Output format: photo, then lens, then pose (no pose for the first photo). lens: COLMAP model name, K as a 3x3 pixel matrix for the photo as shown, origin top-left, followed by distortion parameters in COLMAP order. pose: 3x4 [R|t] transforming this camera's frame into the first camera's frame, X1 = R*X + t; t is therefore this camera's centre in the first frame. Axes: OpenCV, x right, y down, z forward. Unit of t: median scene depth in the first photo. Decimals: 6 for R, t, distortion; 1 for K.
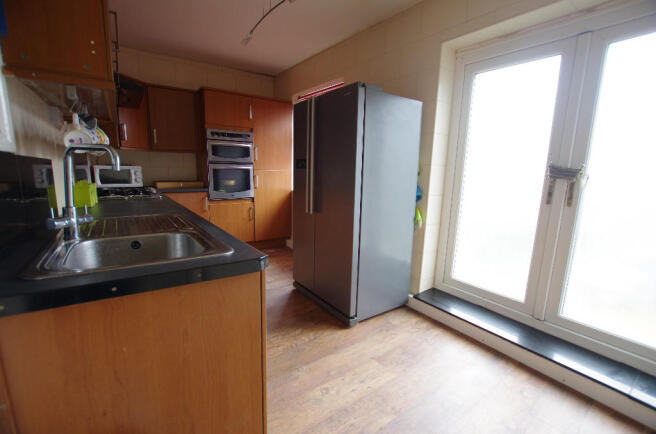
lens RADIAL K [[291.0, 0, 326.7], [0, 291.0, 219.8], [0, 0, 1]] dist [-0.001762, -0.012103]
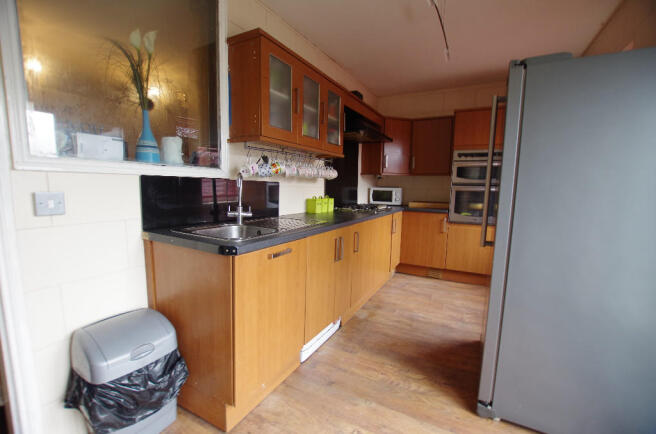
lens RADIAL K [[291.0, 0, 326.7], [0, 291.0, 219.8], [0, 0, 1]] dist [-0.001762, -0.012103]
pose [[0.442974, 0.088836, -0.892122, 0.307056], [-0.168320, 0.985625, 0.014569, -0.020578], [0.880592, 0.143708, 0.451559, 0.197068]]
